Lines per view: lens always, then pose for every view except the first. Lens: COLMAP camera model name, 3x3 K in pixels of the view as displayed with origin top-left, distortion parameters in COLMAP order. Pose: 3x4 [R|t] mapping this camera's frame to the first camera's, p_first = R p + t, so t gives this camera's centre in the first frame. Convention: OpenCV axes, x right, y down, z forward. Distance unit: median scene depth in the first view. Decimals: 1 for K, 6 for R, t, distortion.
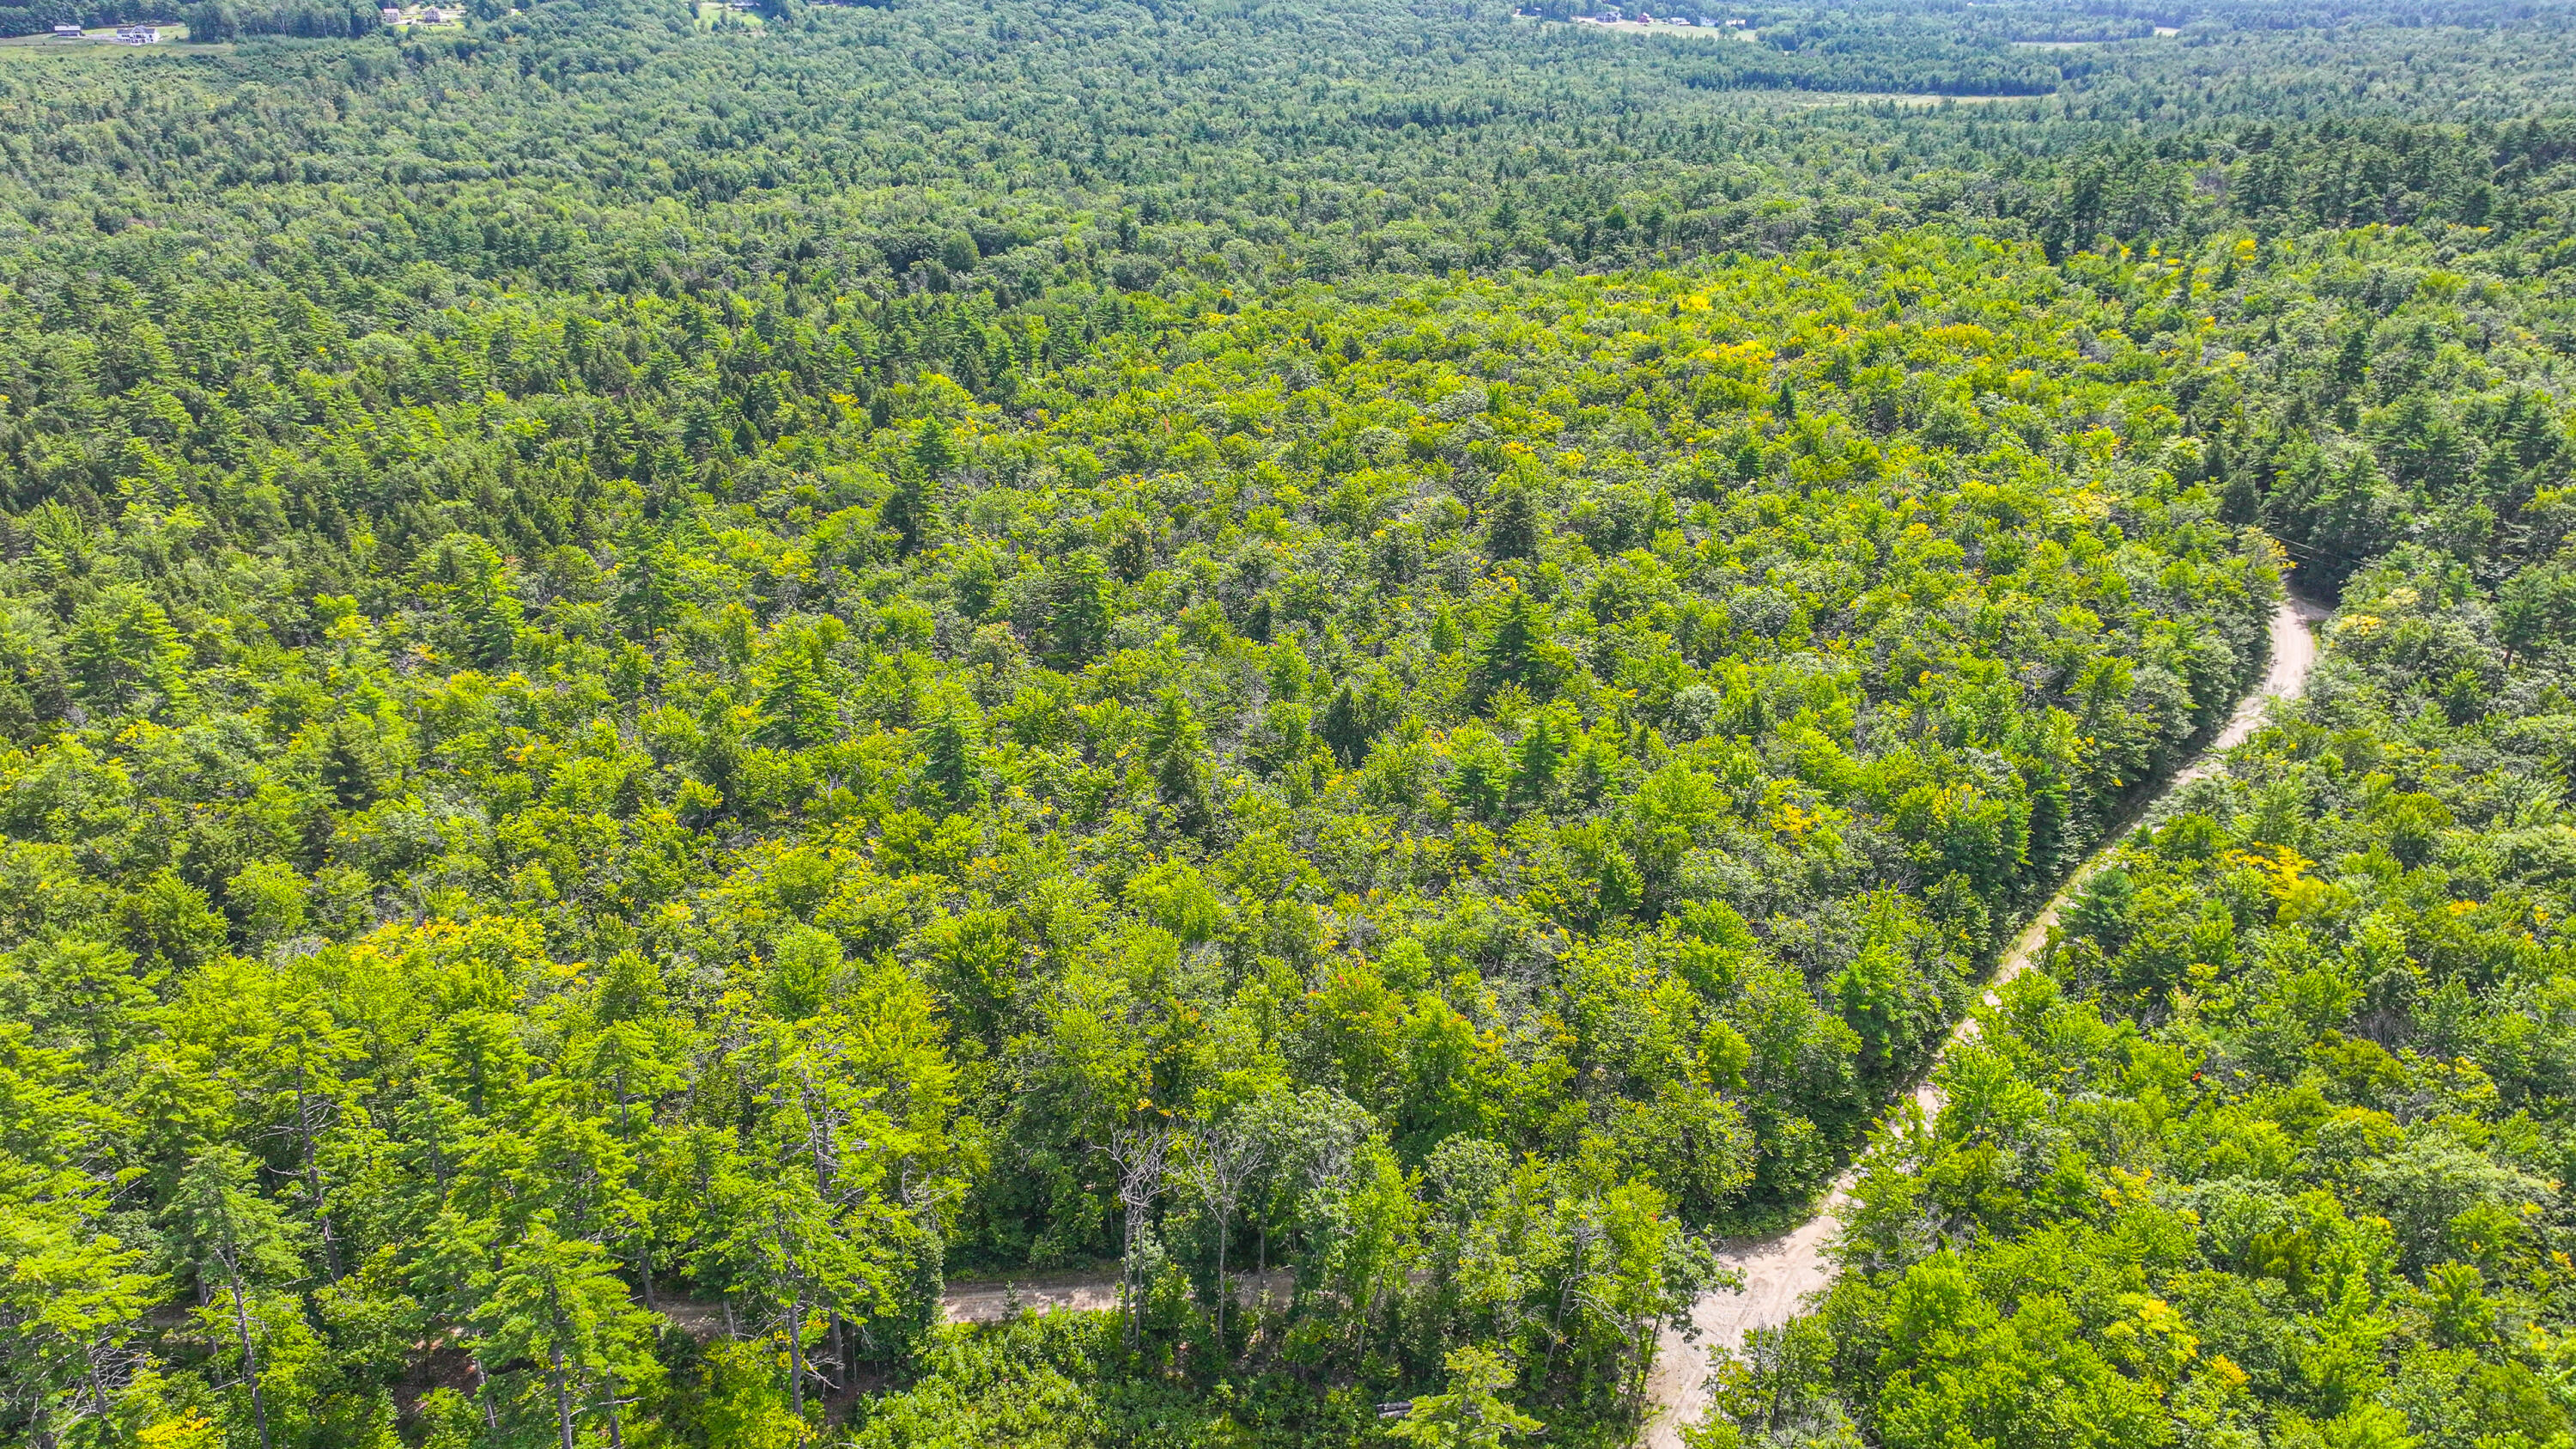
lens RADIAL K [[1808.8, 0, 1288.0], [0, 1808.8, 724.5], [0, 0, 1]] dist [-0.008902, 0.025618]
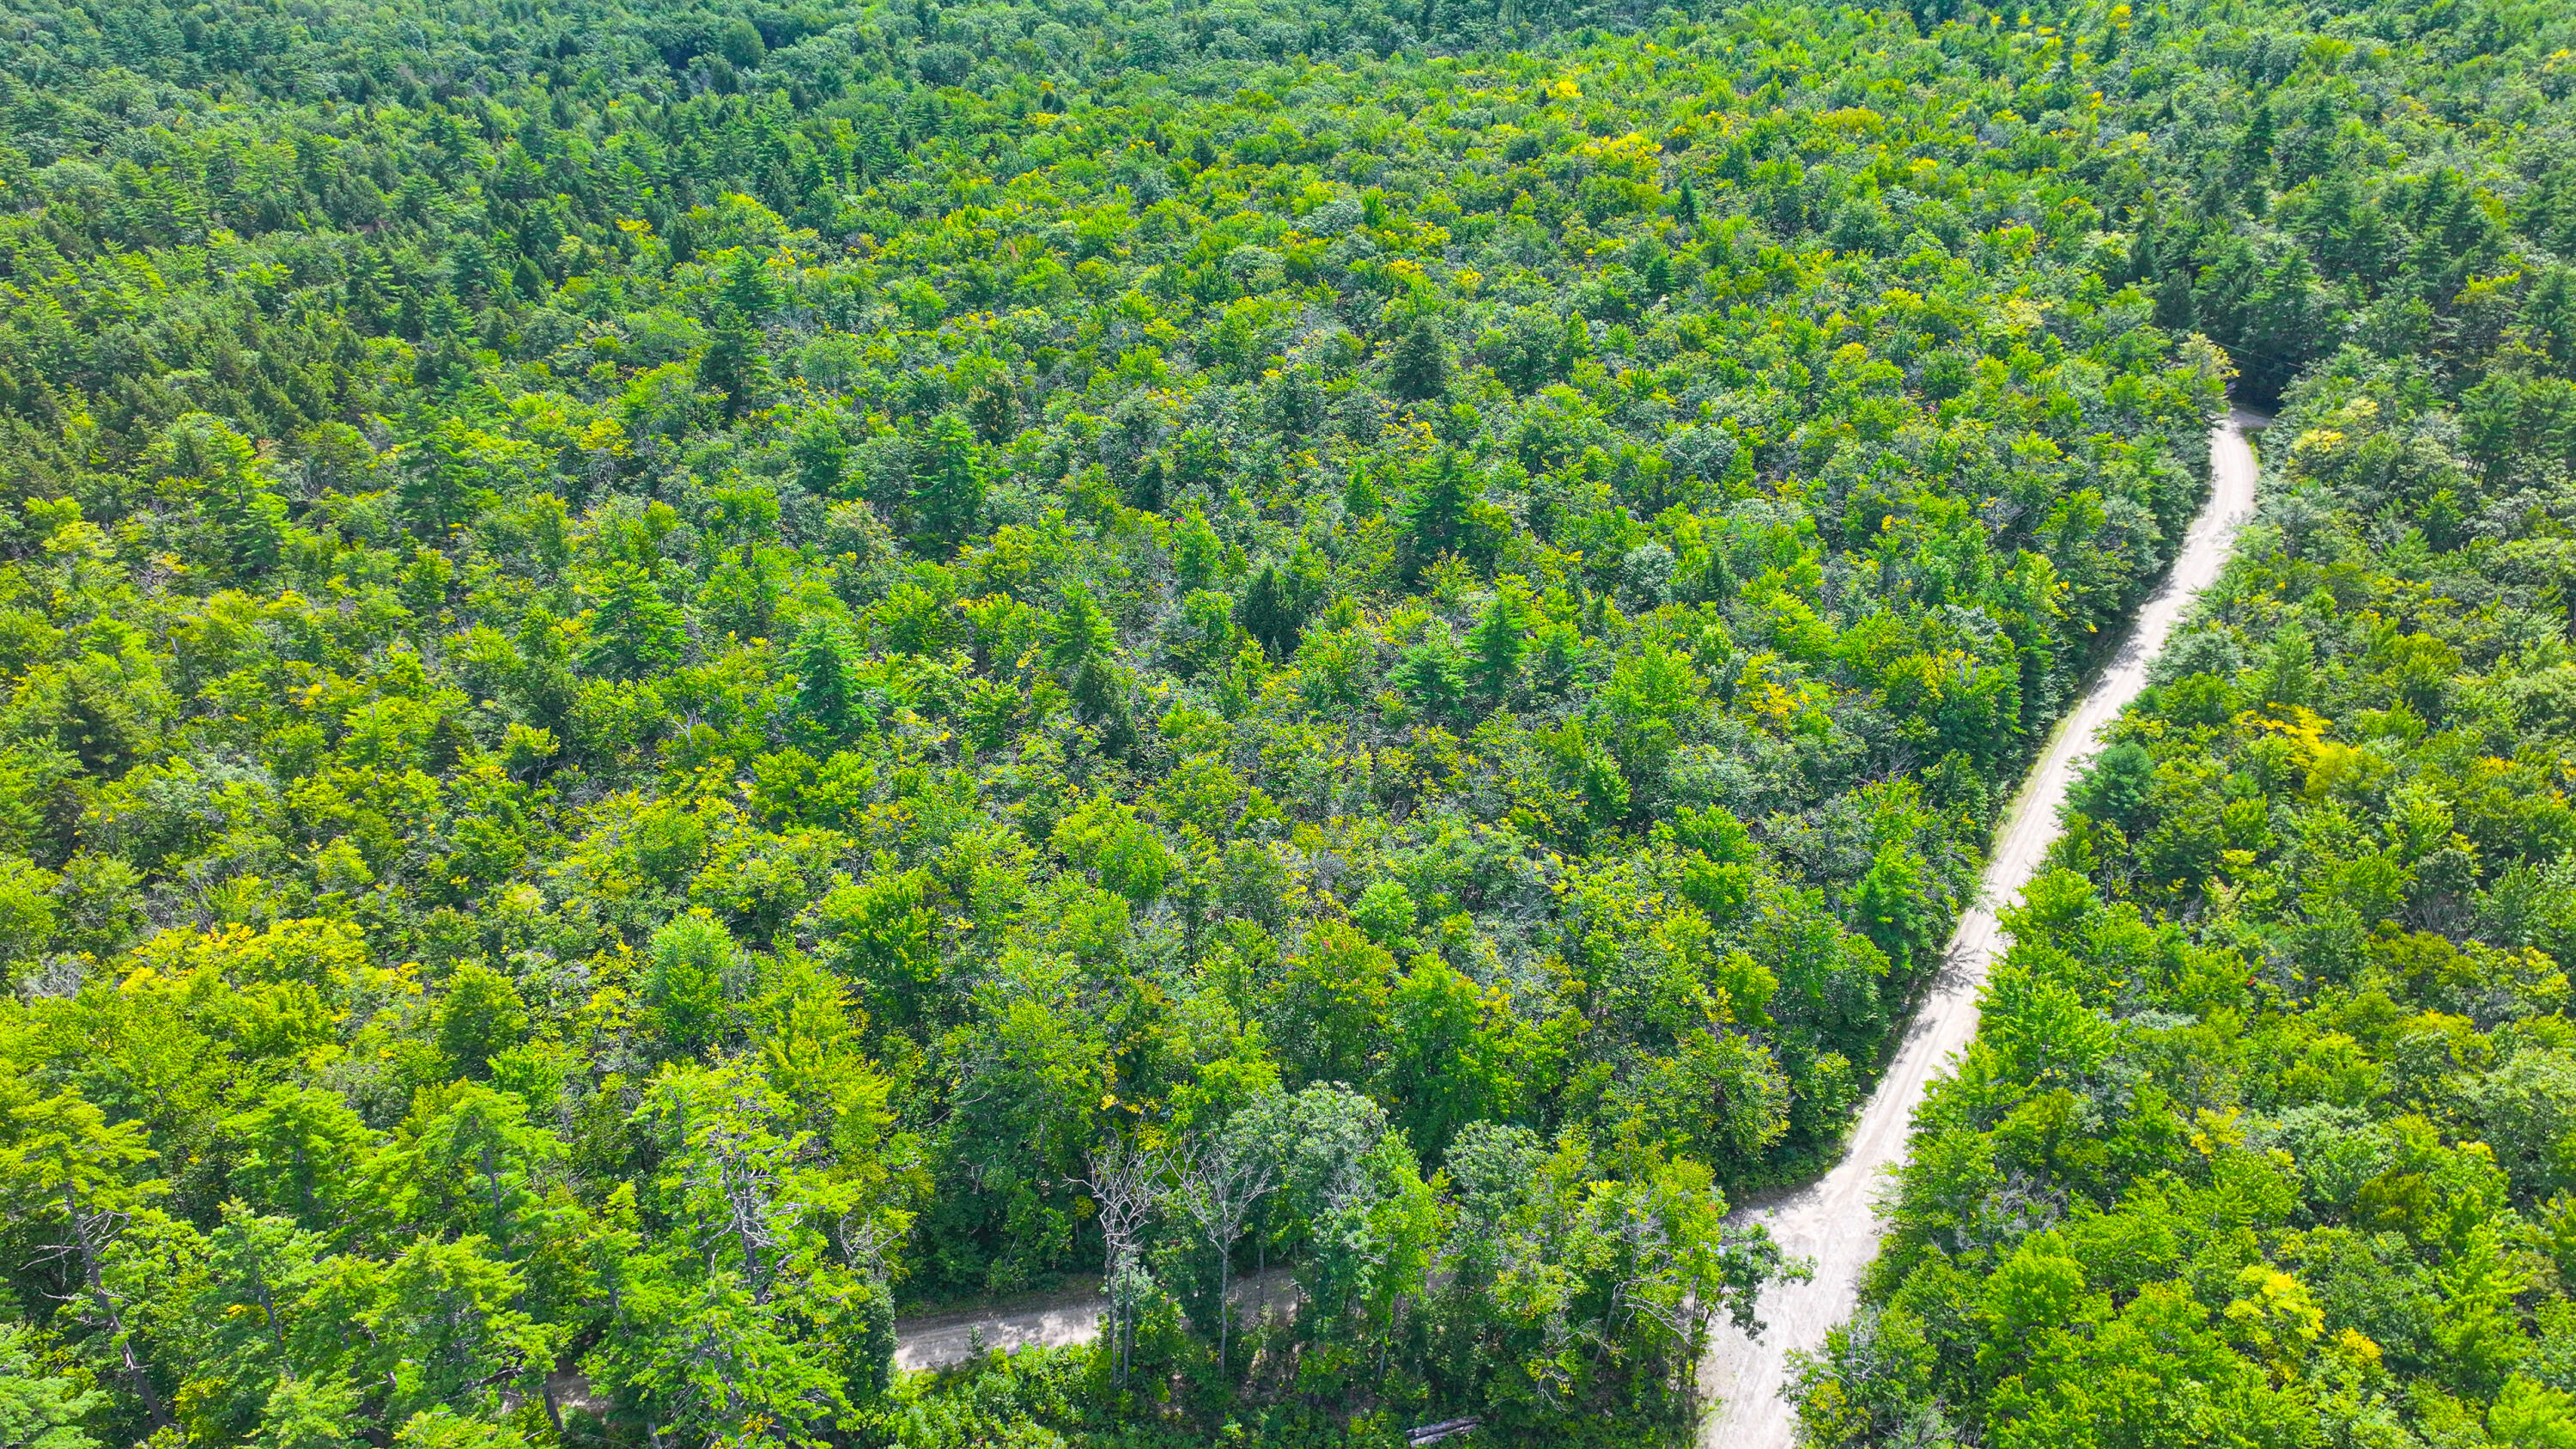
lens RADIAL K [[1808.8, 0, 1288.0], [0, 1808.8, 724.5], [0, 0, 1]] dist [-0.008902, 0.025618]
pose [[0.993646, -0.058833, 0.095946, -0.043517], [0.047349, 0.991900, 0.117862, -0.044224], [-0.102104, -0.112570, 0.988384, 0.100851]]
